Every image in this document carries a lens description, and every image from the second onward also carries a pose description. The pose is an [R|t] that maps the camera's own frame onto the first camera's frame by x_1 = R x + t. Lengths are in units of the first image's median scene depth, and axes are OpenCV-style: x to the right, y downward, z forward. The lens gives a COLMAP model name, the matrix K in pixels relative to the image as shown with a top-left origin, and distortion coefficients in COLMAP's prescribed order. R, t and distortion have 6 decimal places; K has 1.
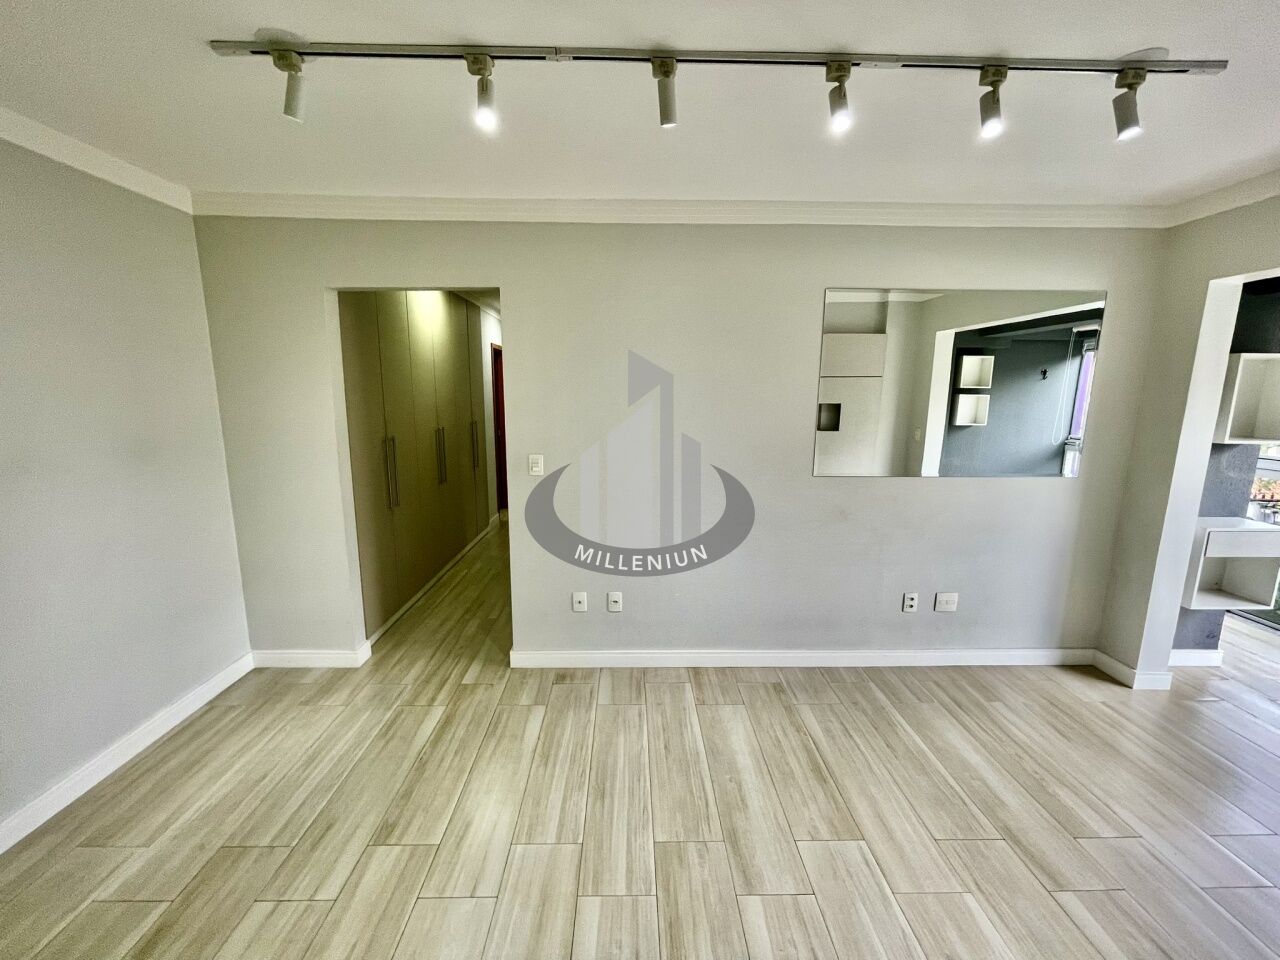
lens RADIAL K [[522.3, 0, 637.5], [0, 522.3, 481.9], [0, 0, 1]] dist [0.003967, 0.000219]
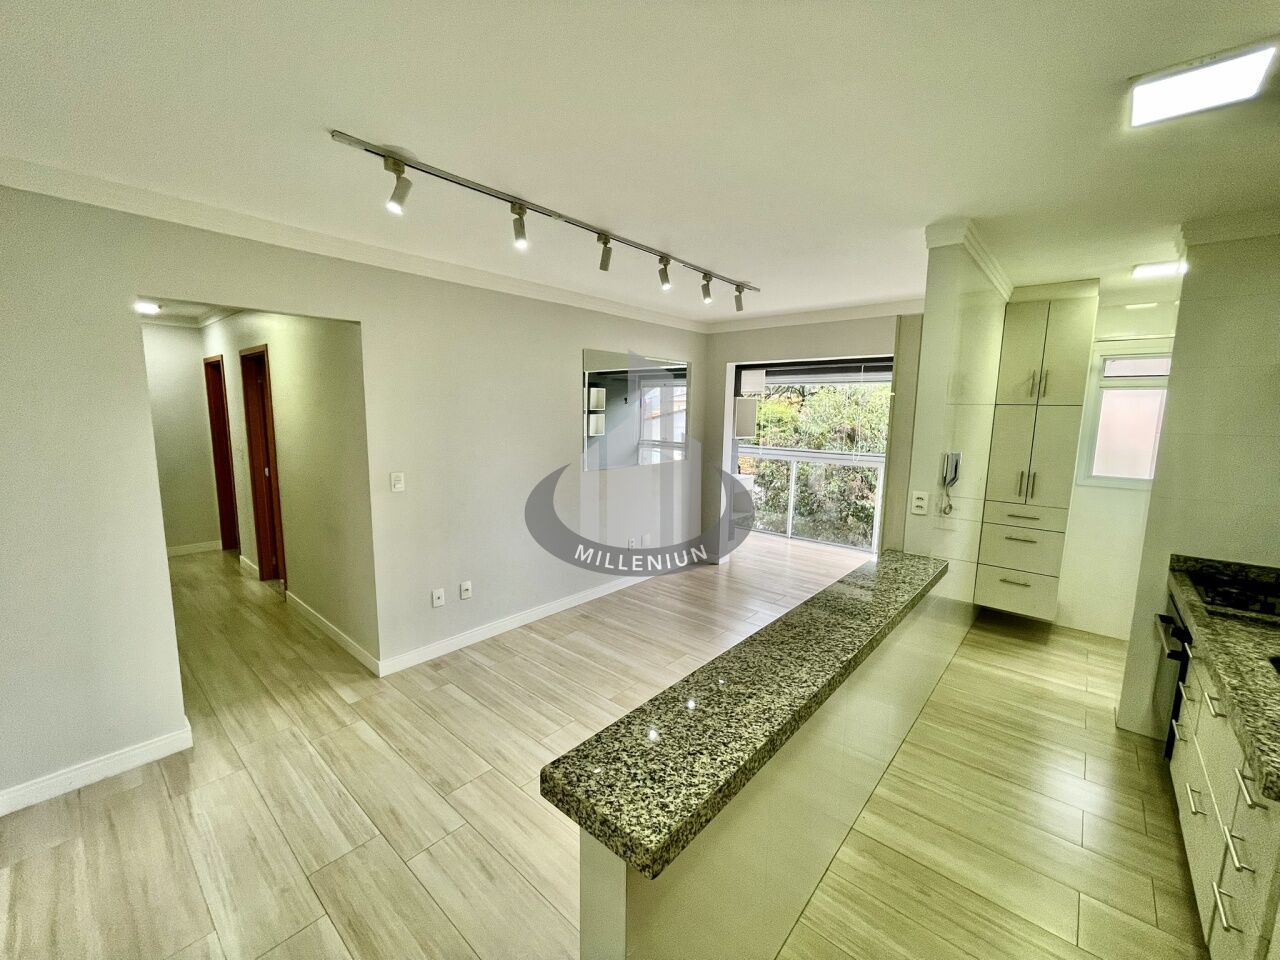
lens RADIAL K [[519.5, 0, 638.1], [0, 519.5, 482.3], [0, 0, 1]] dist [-0.002690, -0.000077]
pose [[0.670915, -0.101320, 0.734580, -0.693300], [0.119075, 0.992487, 0.028138, -0.003007], [-0.731911, 0.068592, 0.677939, -0.126522]]
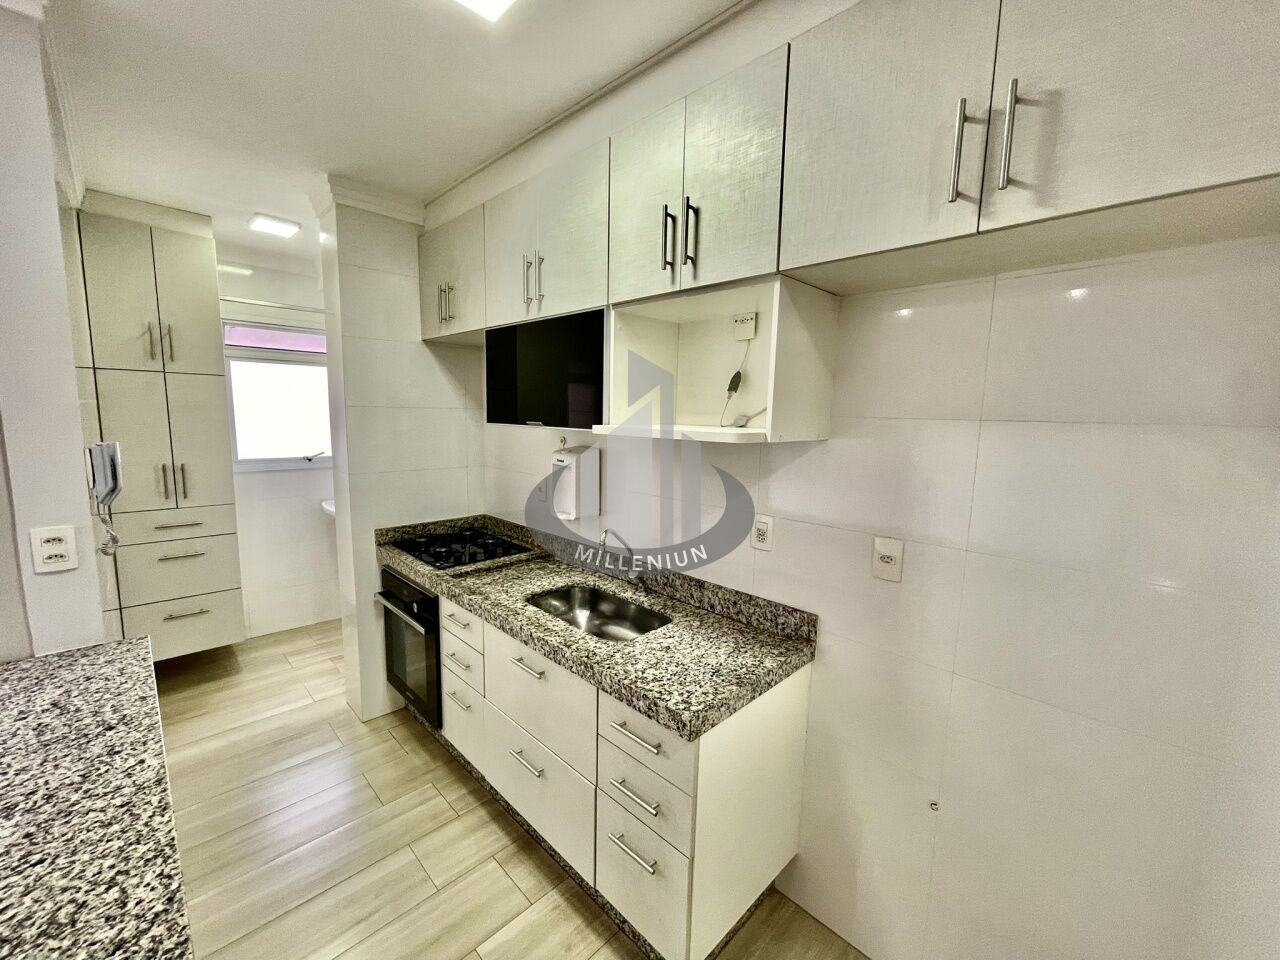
lens RADIAL K [[519.5, 0, 638.1], [0, 519.5, 482.3], [0, 0, 1]] dist [-0.002690, -0.000077]
pose [[-0.692485, -0.120727, 0.711259, -0.333081], [0.096022, 0.961703, 0.256724, -0.005095], [-0.715014, 0.246074, -0.654372, 0.063402]]
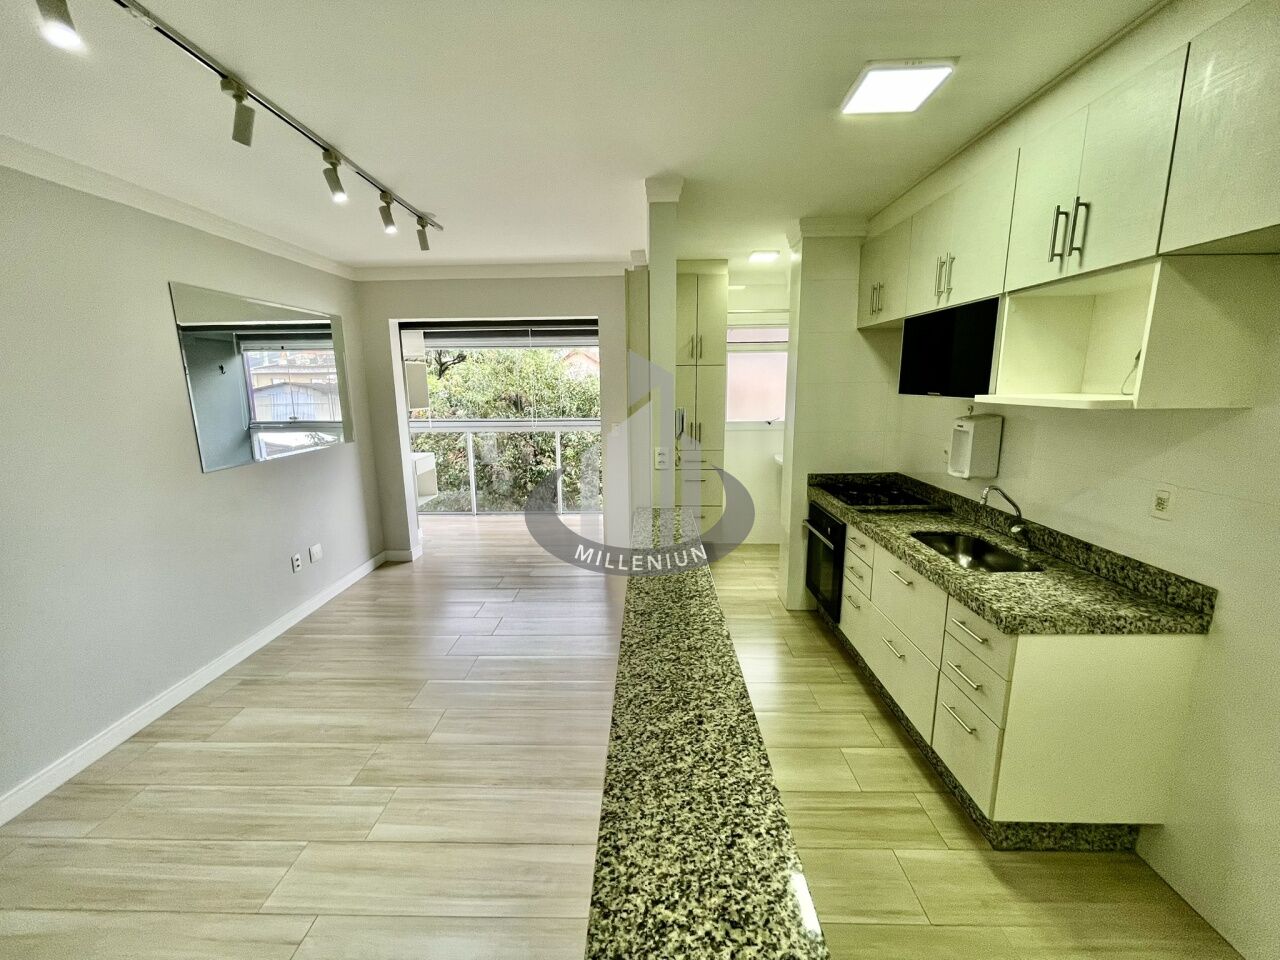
lens RADIAL K [[519.7, 0, 636.9], [0, 519.7, 481.3], [0, 0, 1]] dist [-0.002353, 0.000320]
pose [[0.042443, -0.198054, 0.979272, -0.627130], [0.185796, 0.964622, 0.187038, -0.029160], [-0.981671, 0.174007, 0.077739, 0.129106]]
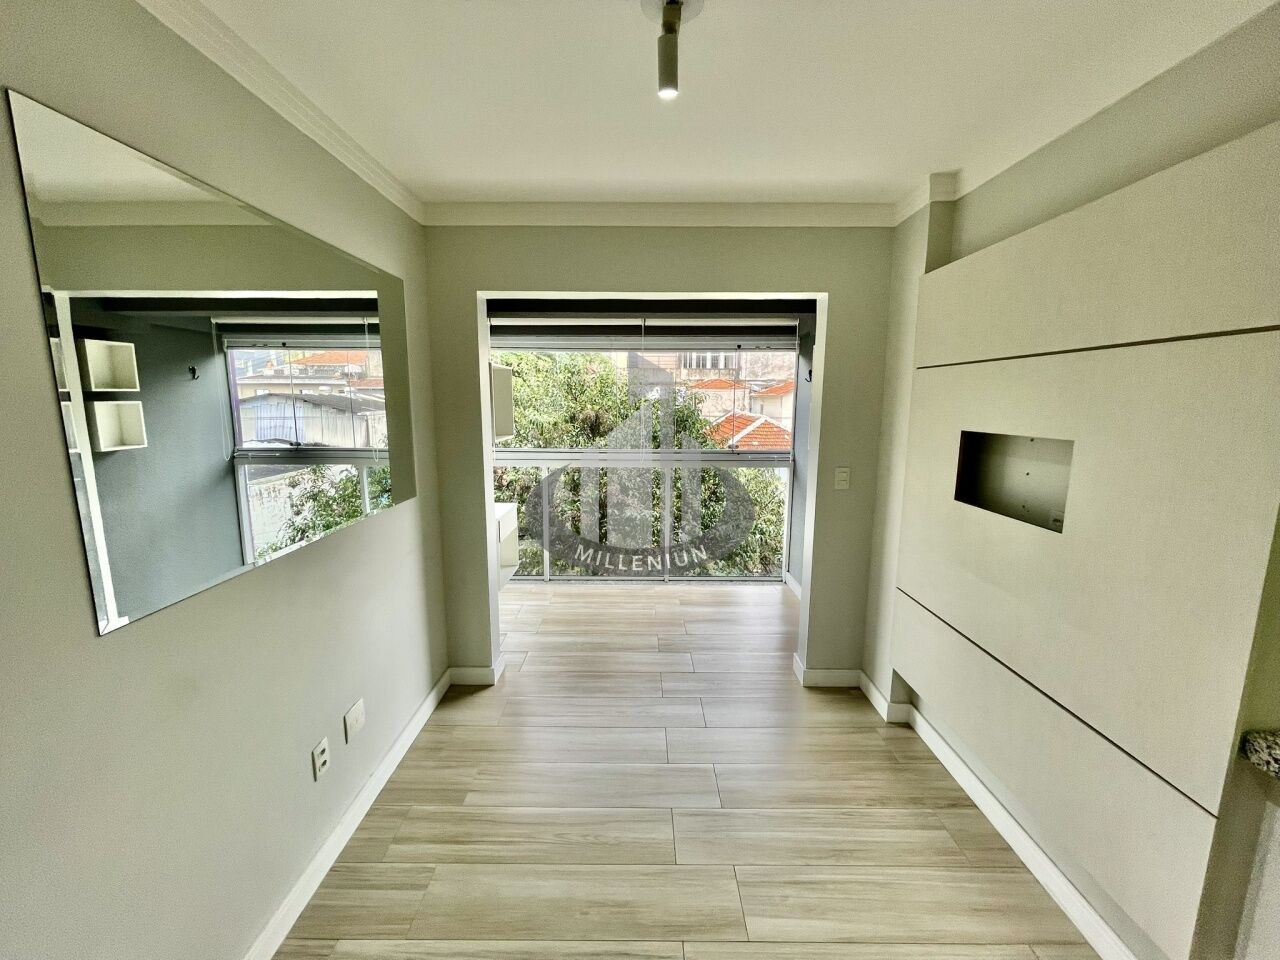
lens RADIAL K [[519.5, 0, 638.1], [0, 519.5, 482.3], [0, 0, 1]] dist [-0.002690, -0.000077]
pose [[0.018024, -0.167541, 0.985700, 0.008801], [0.168634, 0.972247, 0.162171, -0.115878], [-0.985514, 0.163299, 0.045777, 0.636919]]
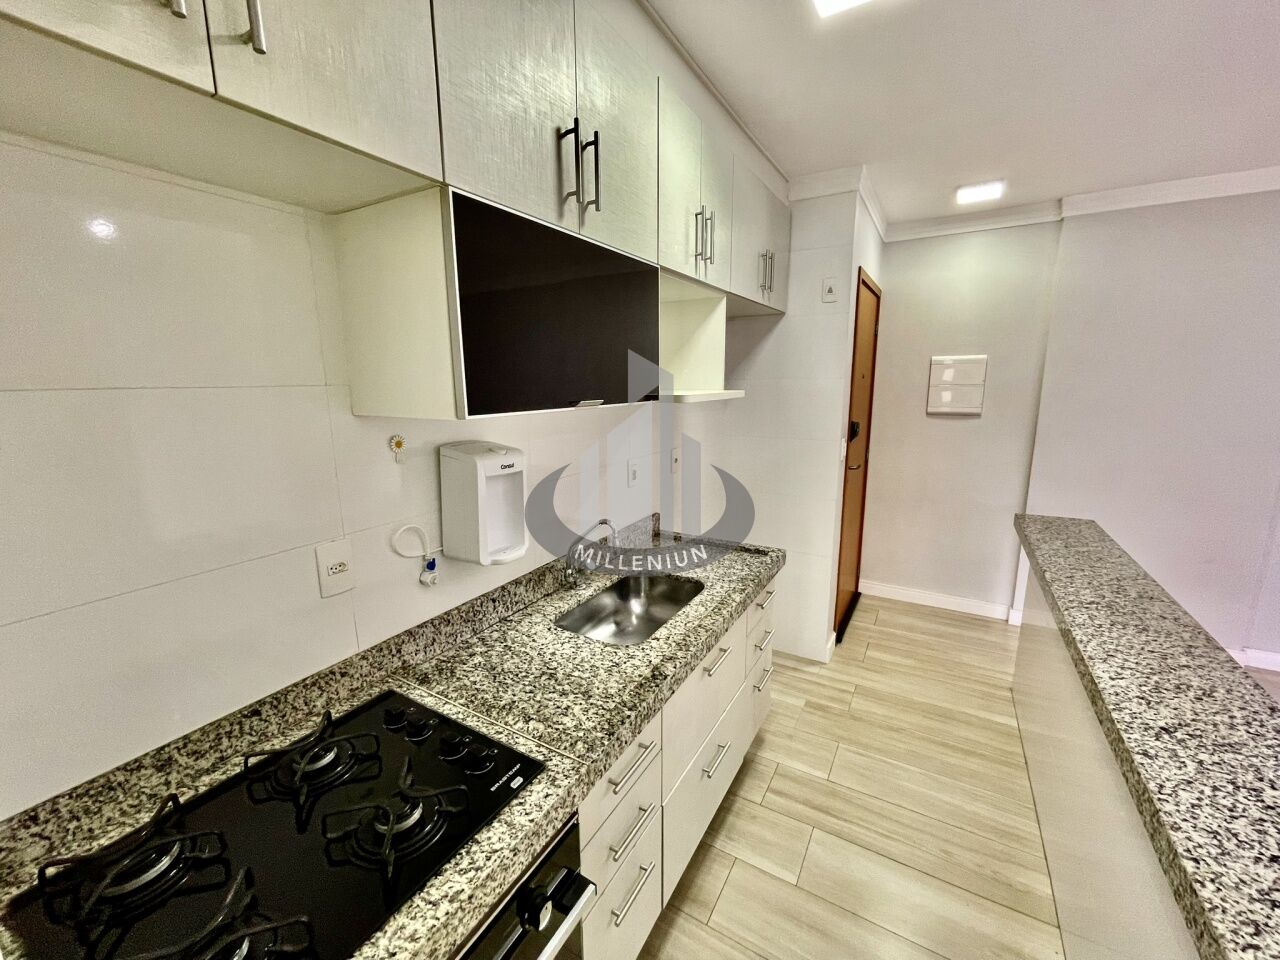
lens RADIAL K [[522.3, 0, 637.5], [0, 522.3, 481.9], [0, 0, 1]] dist [0.003967, 0.000219]
pose [[-0.518340, 0.162646, -0.839566, 0.658506], [-0.142679, 0.951539, 0.272426, 0.019880], [0.843188, 0.260997, -0.470015, -0.046322]]
